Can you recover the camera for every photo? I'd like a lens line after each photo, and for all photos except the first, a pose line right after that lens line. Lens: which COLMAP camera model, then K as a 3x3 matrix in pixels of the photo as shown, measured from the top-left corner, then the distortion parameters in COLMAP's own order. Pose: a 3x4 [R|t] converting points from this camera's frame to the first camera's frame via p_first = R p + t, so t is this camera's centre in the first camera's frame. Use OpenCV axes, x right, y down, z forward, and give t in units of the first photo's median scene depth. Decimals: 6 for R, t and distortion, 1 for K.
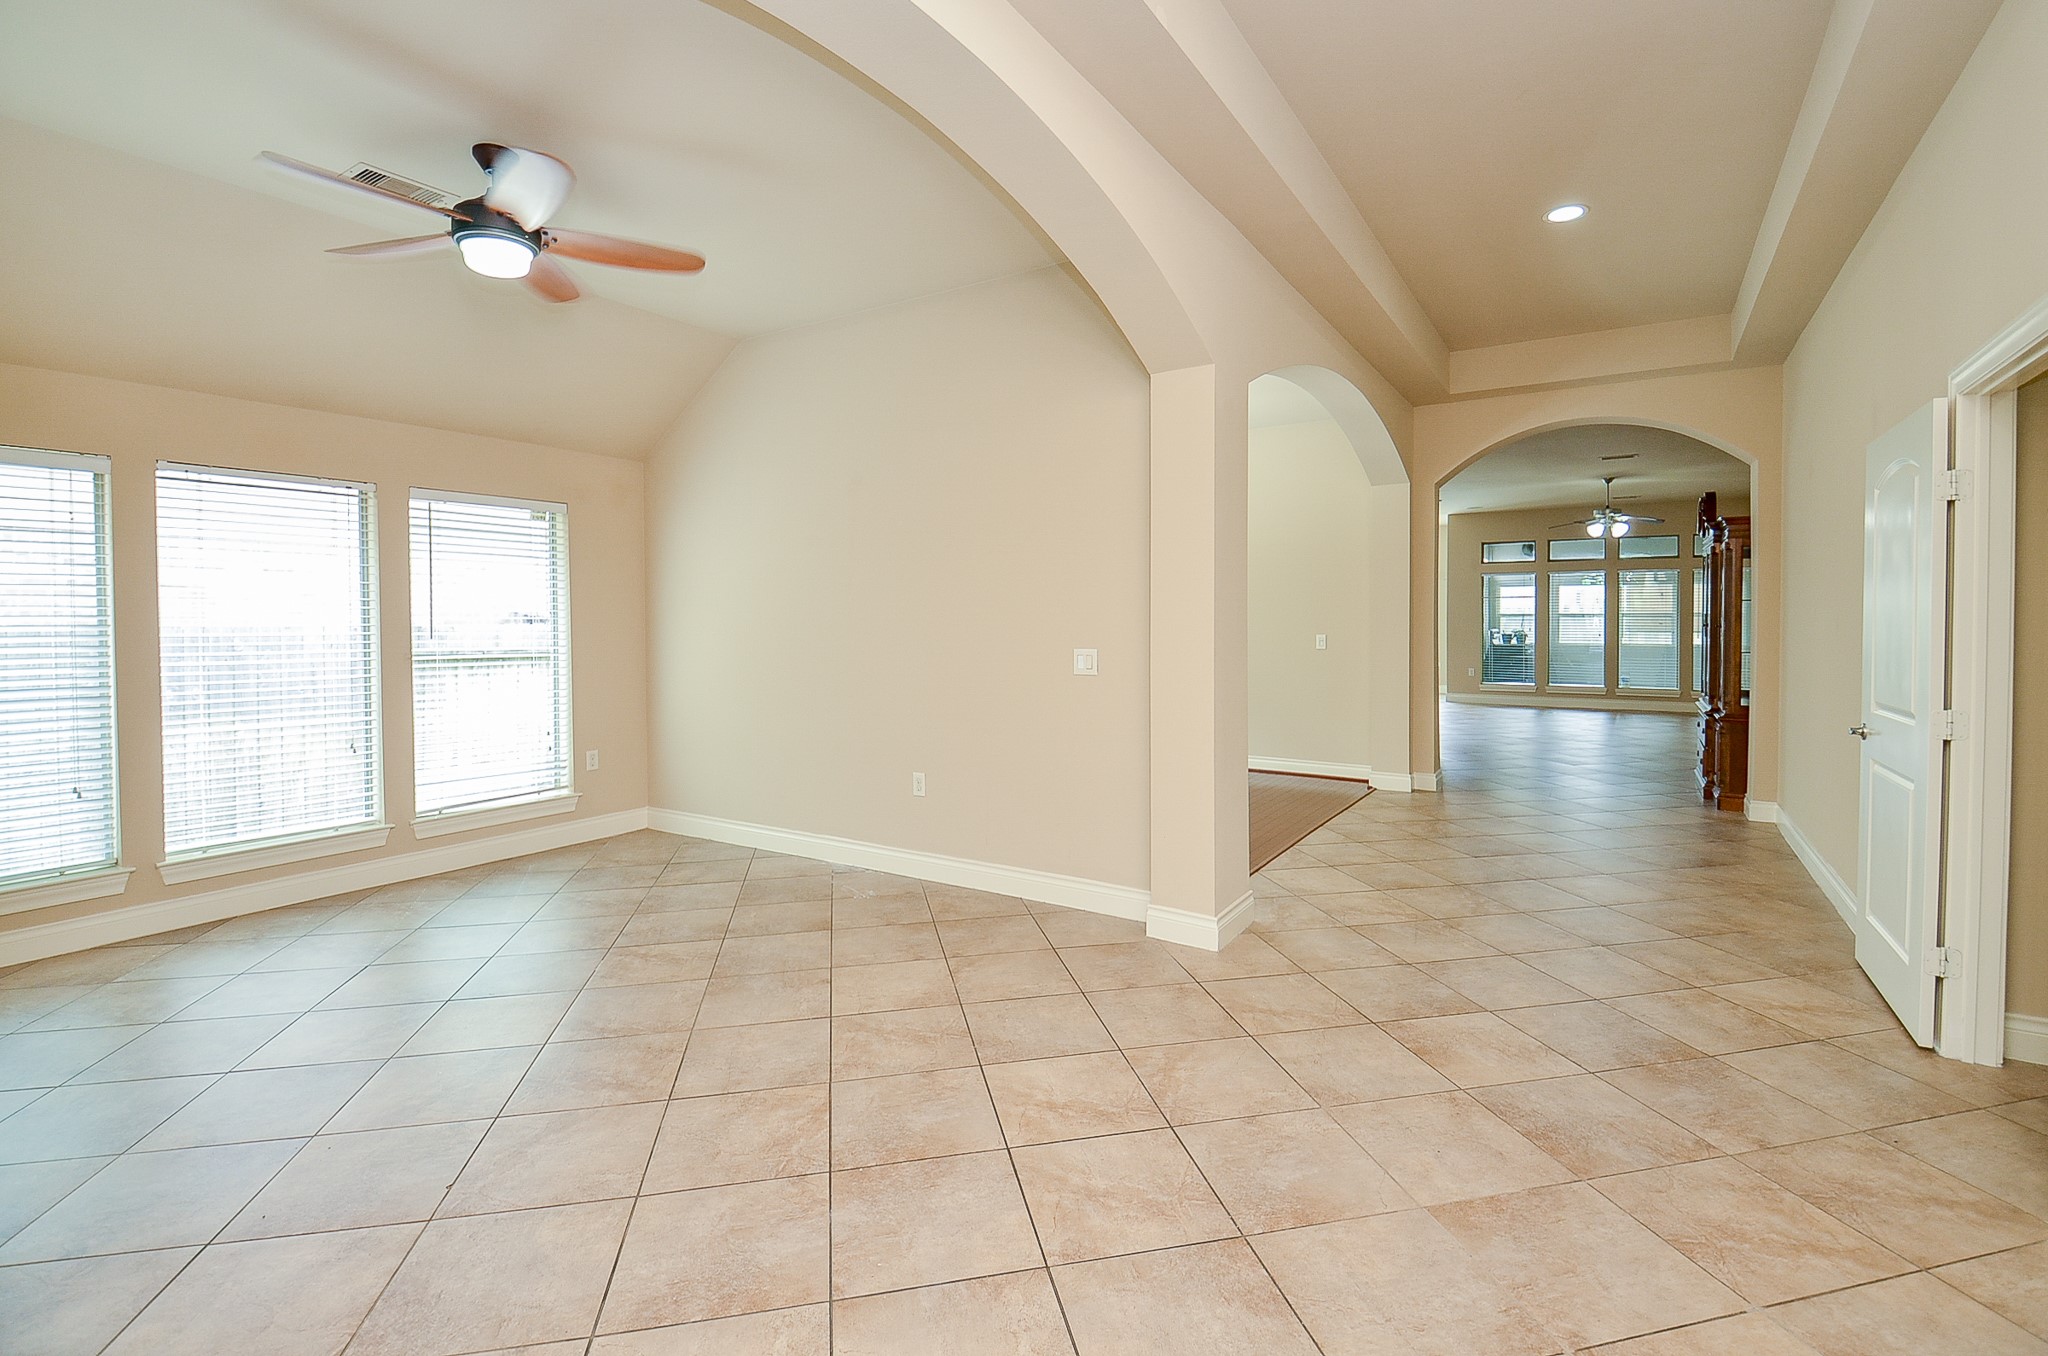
lens RADIAL K [[916.9, 0, 1053.7], [0, 916.9, 632.7], [0, 0, 1]] dist [-0.000553, -0.013770]
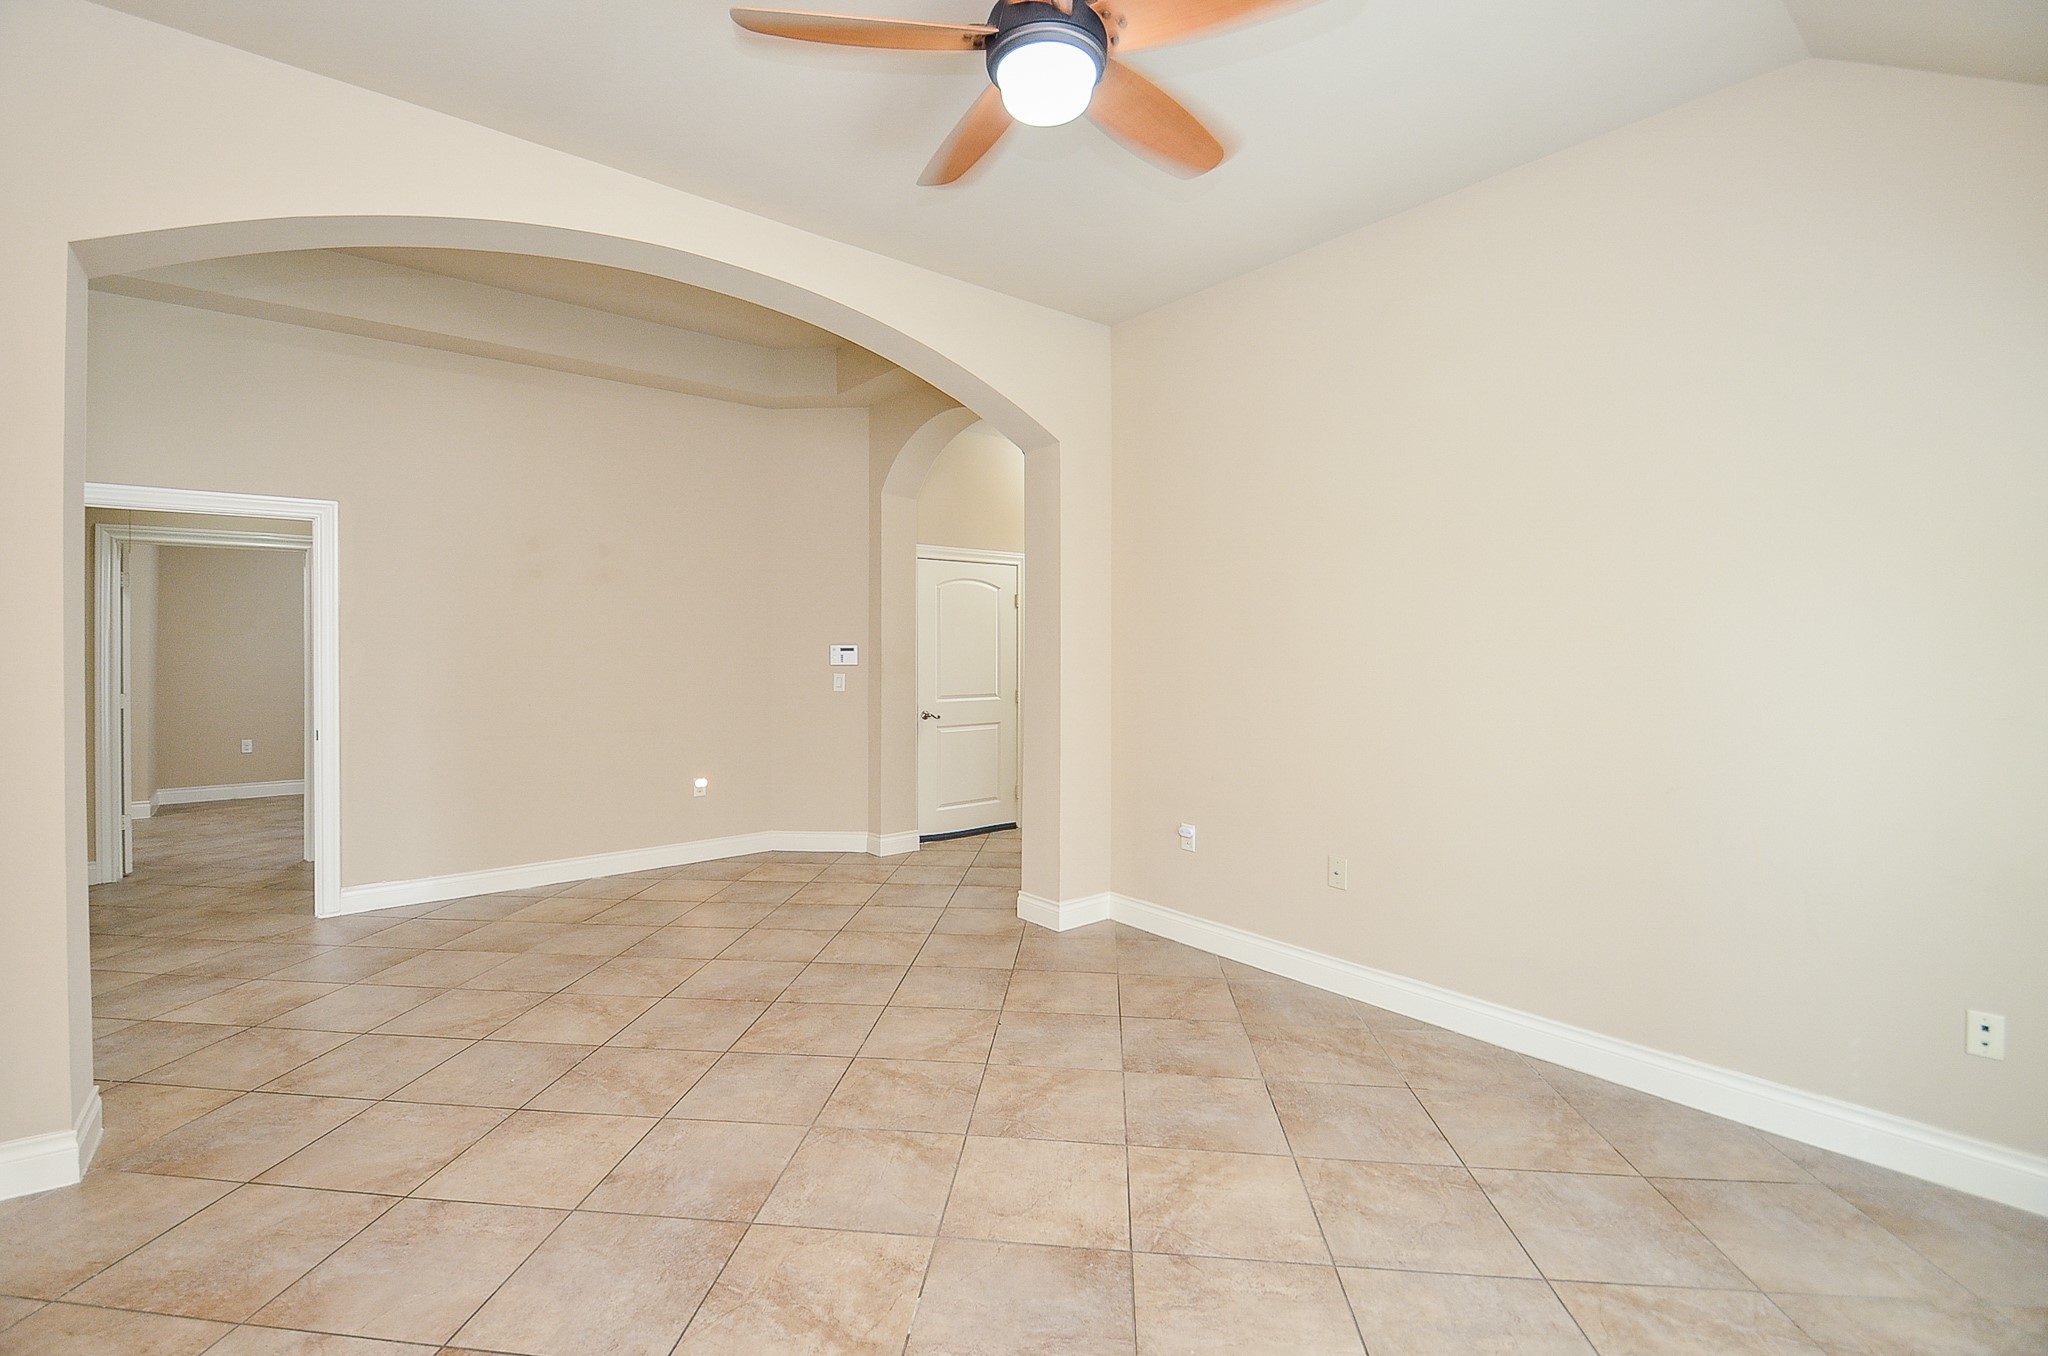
lens RADIAL K [[896.1, 0, 1015.4], [0, 896.1, 652.5], [0, 0, 1]] dist [0.026599, -0.022745]
pose [[-0.945014, 0.000452, 0.327030, -0.556938], [0.007314, 0.999778, 0.019754, -0.017646], [-0.326948, 0.021059, -0.944808, 1.128470]]
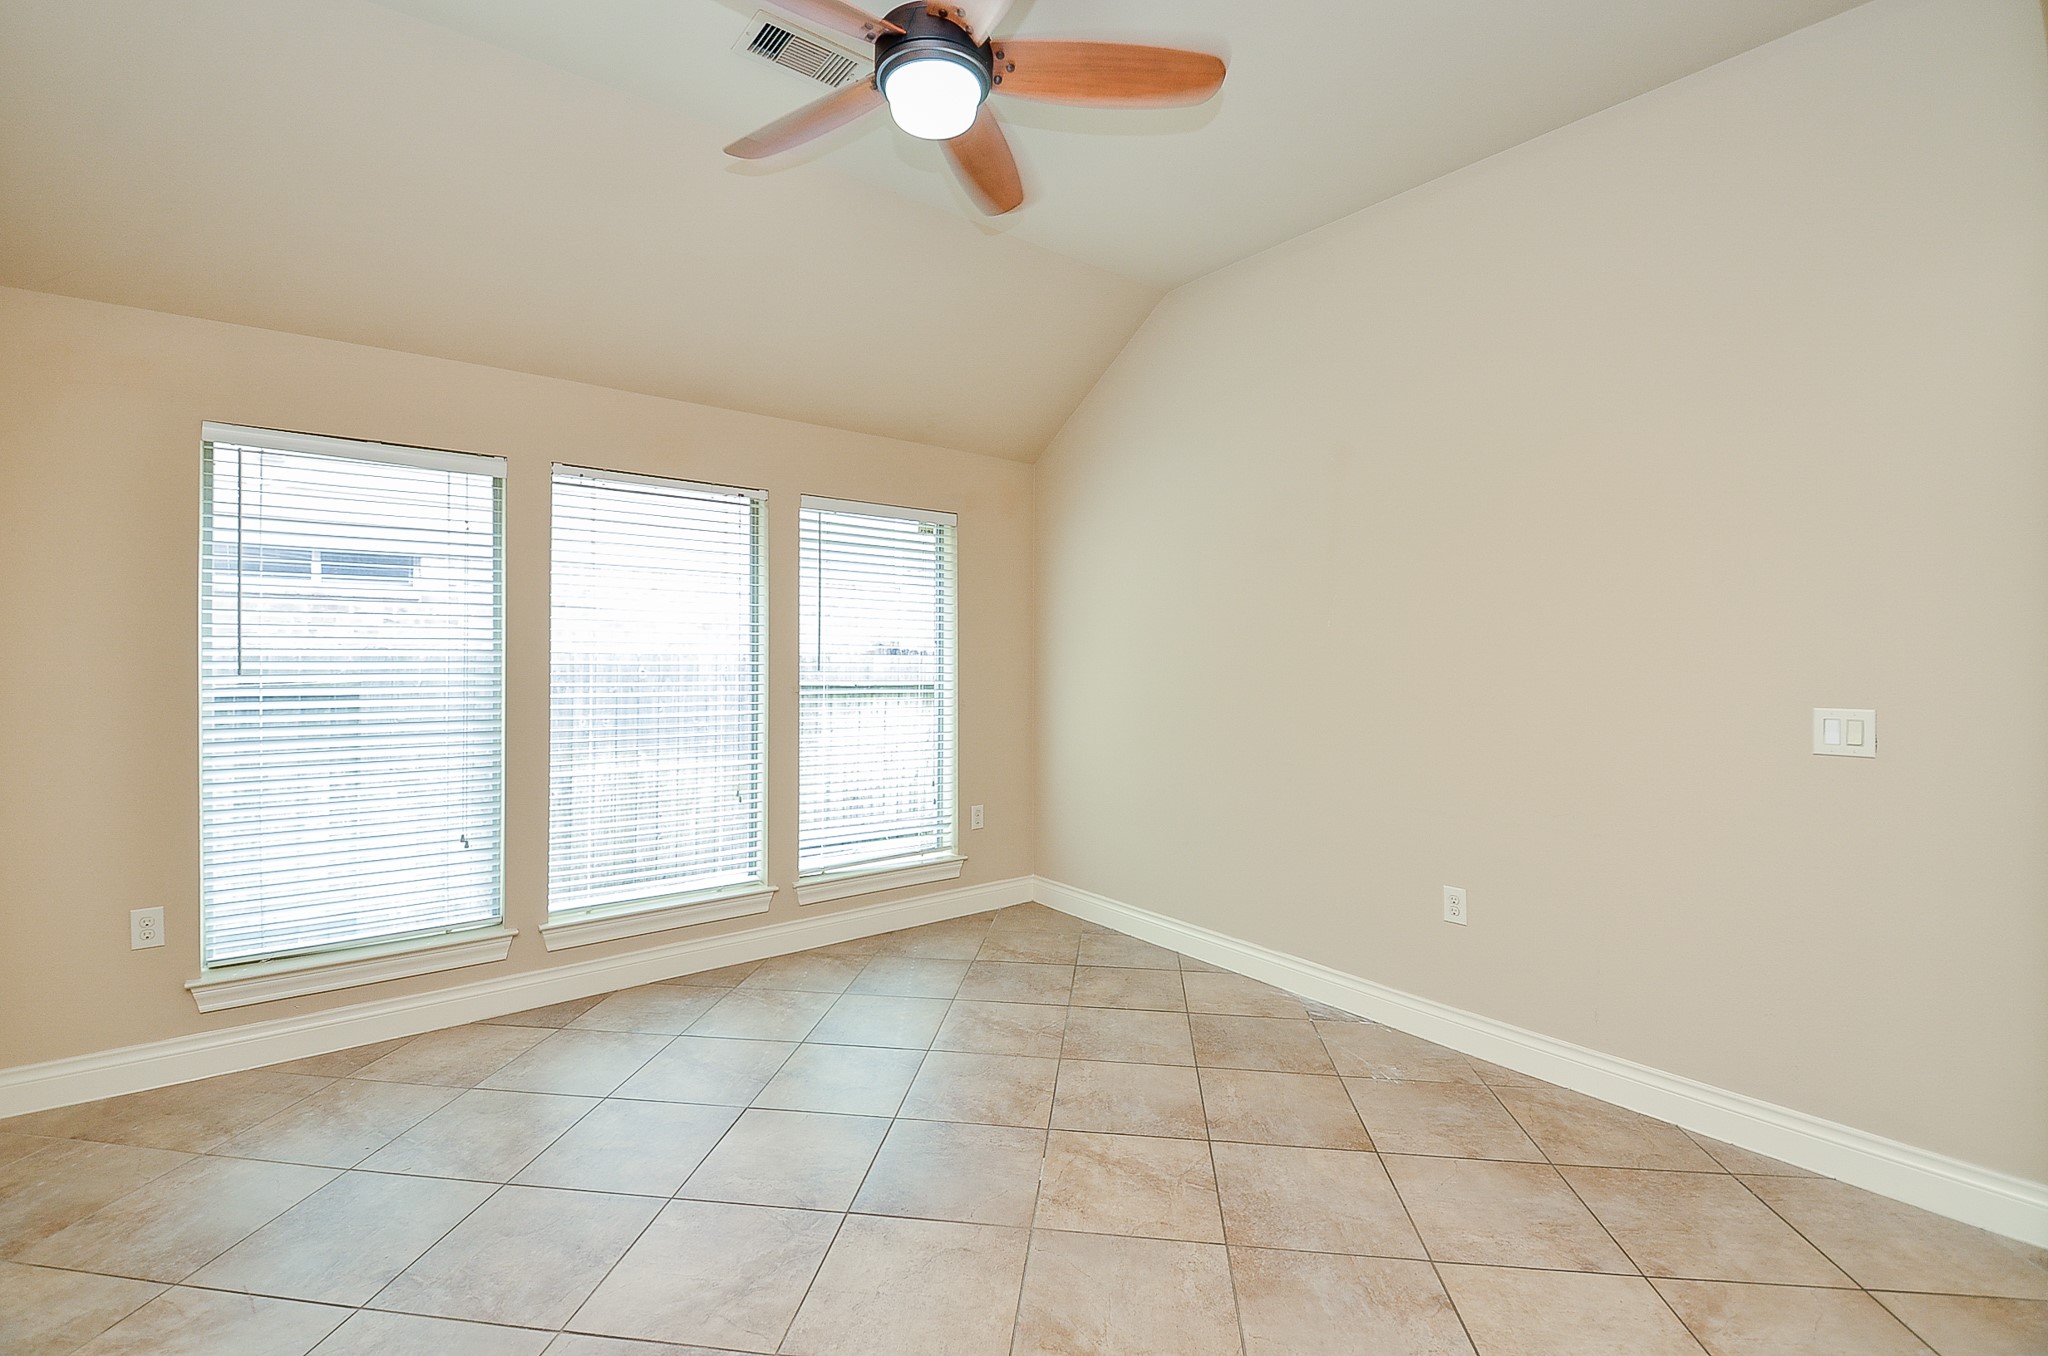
lens RADIAL K [[896.1, 0, 1015.4], [0, 896.1, 652.5], [0, 0, 1]] dist [0.026599, -0.022745]
pose [[0.936617, 0.009181, -0.350234, -0.224995], [-0.015650, 0.999755, -0.015645, -0.000060], [0.350005, 0.020134, 0.936531, 0.290405]]
